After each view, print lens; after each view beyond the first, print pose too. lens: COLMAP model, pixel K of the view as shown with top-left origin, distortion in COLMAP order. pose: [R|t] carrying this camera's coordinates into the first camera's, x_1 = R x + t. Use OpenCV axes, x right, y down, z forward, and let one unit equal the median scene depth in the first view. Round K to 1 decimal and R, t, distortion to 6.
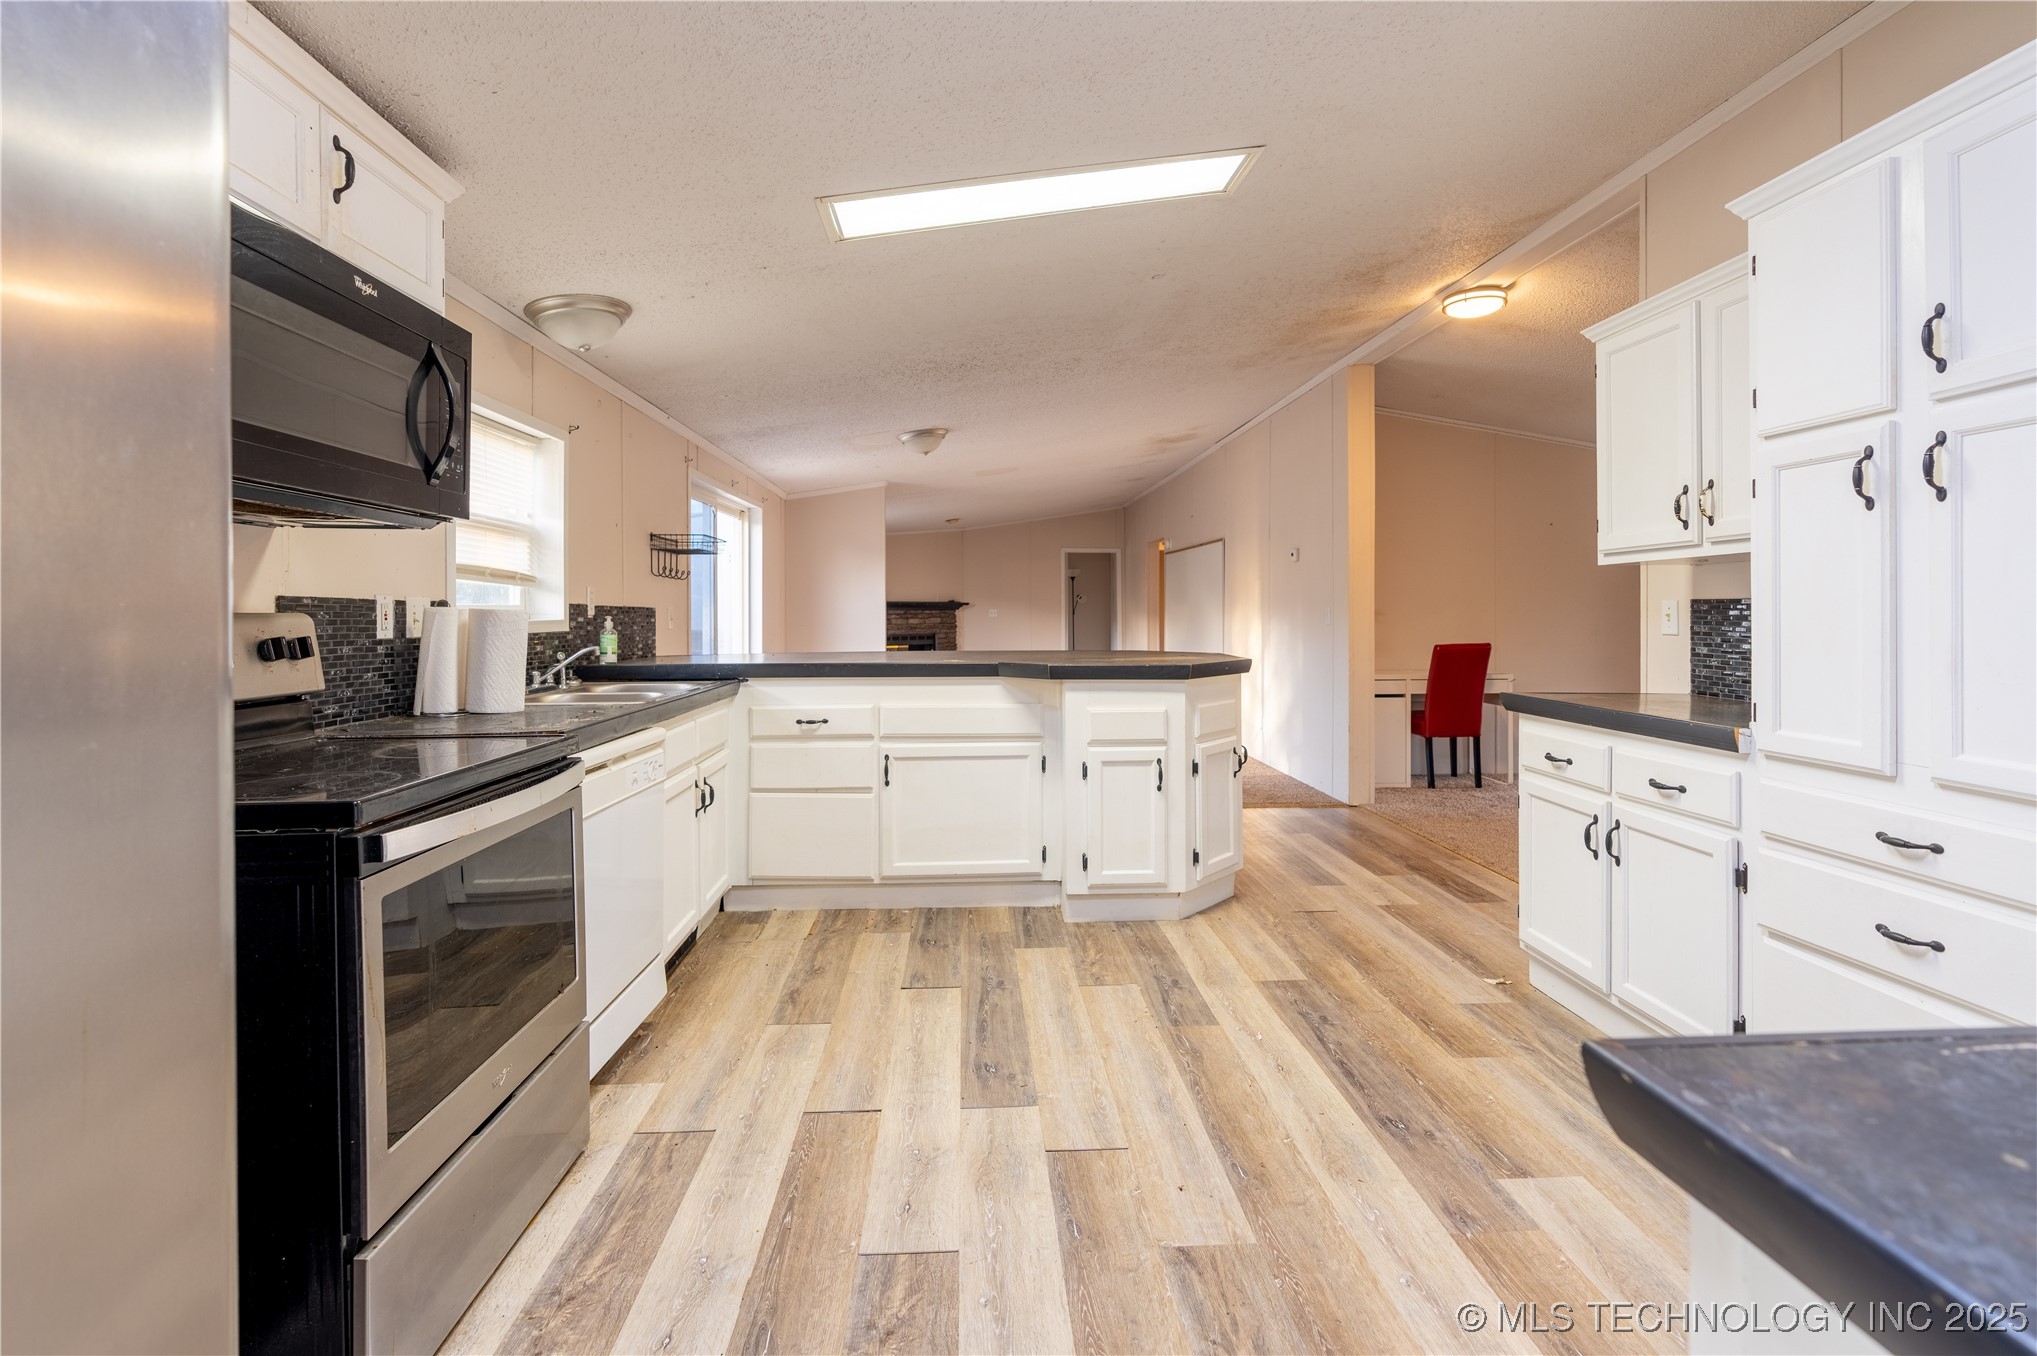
lens RADIAL K [[943.4, 0, 1020.6], [0, 943.4, 611.8], [0, 0, 1]] dist [-0.004611, -0.000653]
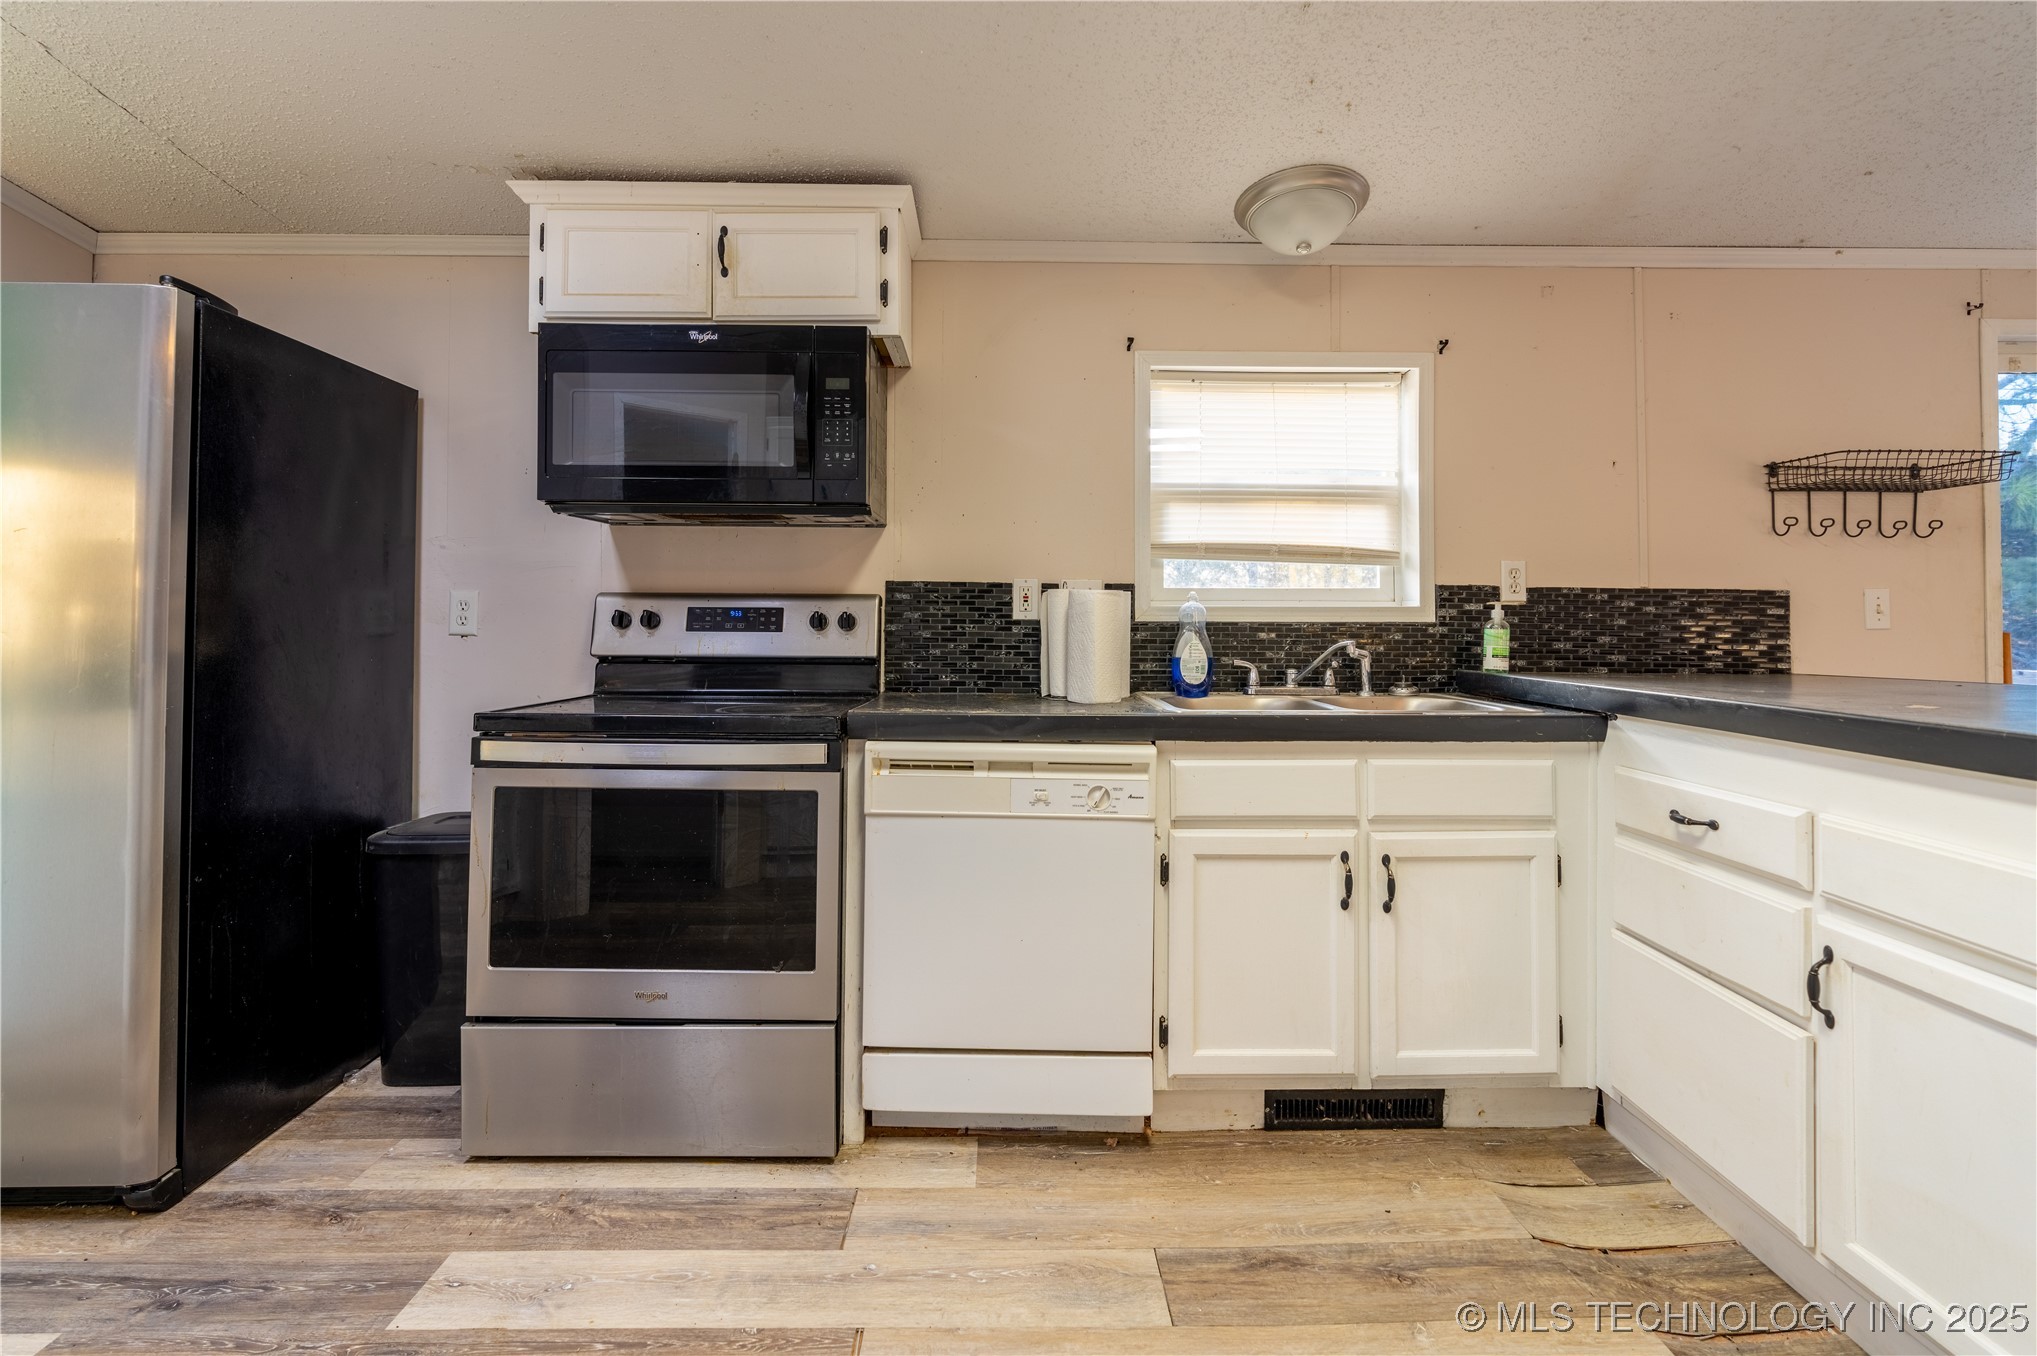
lens RADIAL K [[943.4, 0, 1011.9], [0, 943.4, 606.8], [0, 0, 1]] dist [-0.004611, -0.000653]
pose [[-0.044014, -0.012112, -0.998957, 0.363390], [-0.004128, 0.999920, -0.011941, 0.024592], [0.999022, 0.003598, -0.044061, 0.946364]]
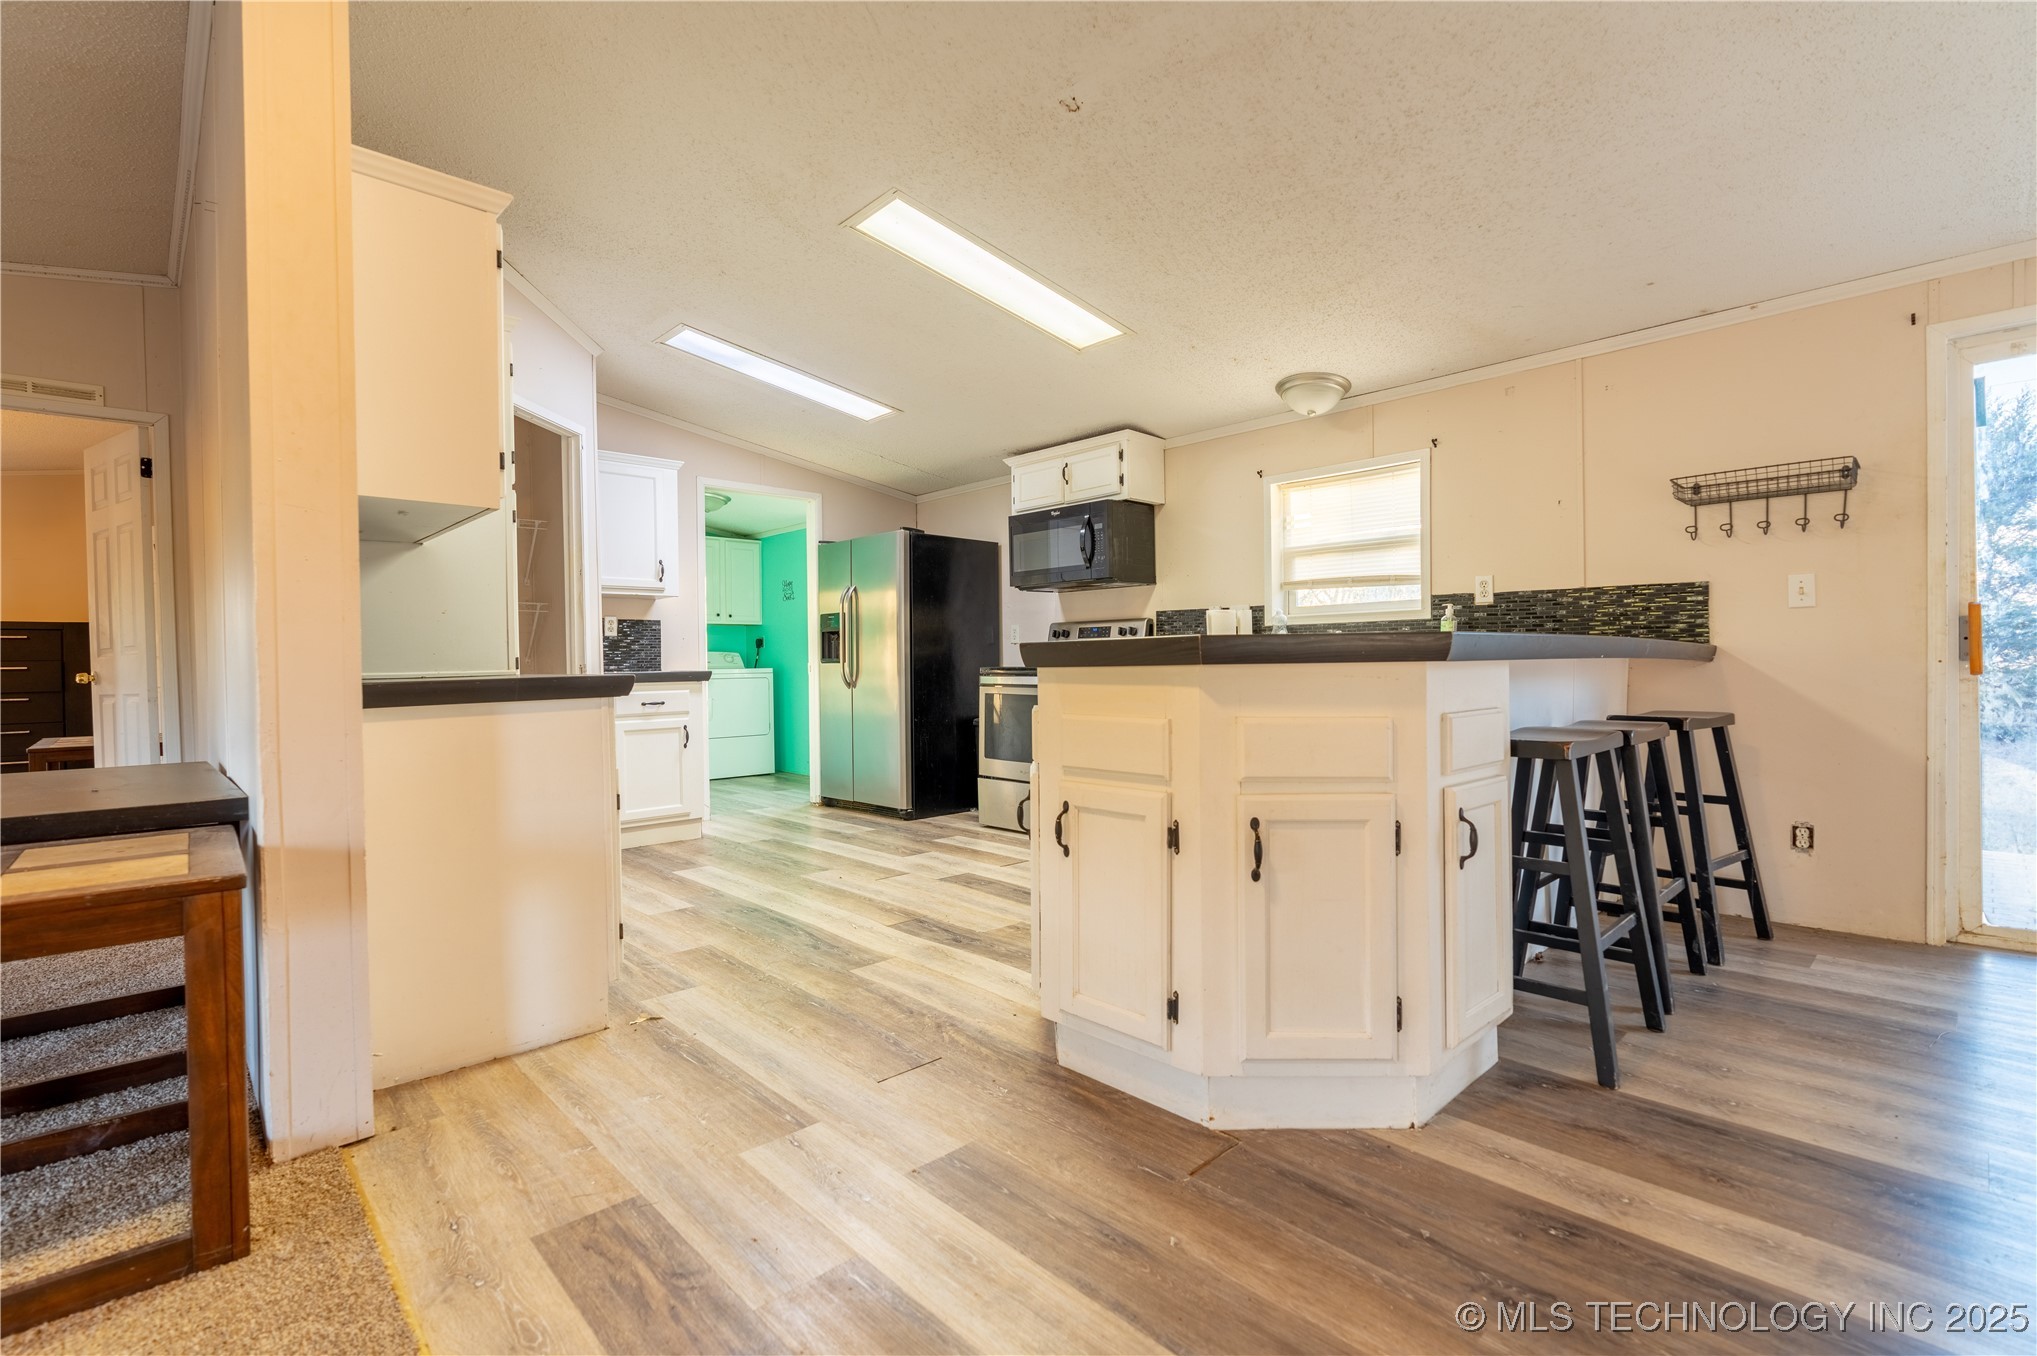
lens RADIAL K [[943.4, 0, 1024.6], [0, 943.4, 680.3], [0, 0, 1]] dist [-0.004611, -0.000653]
pose [[-0.761992, 0.022382, -0.647199, 0.894862], [0.013622, 0.999735, 0.018535, 0.091921], [0.647443, 0.005307, -0.762095, 2.110656]]
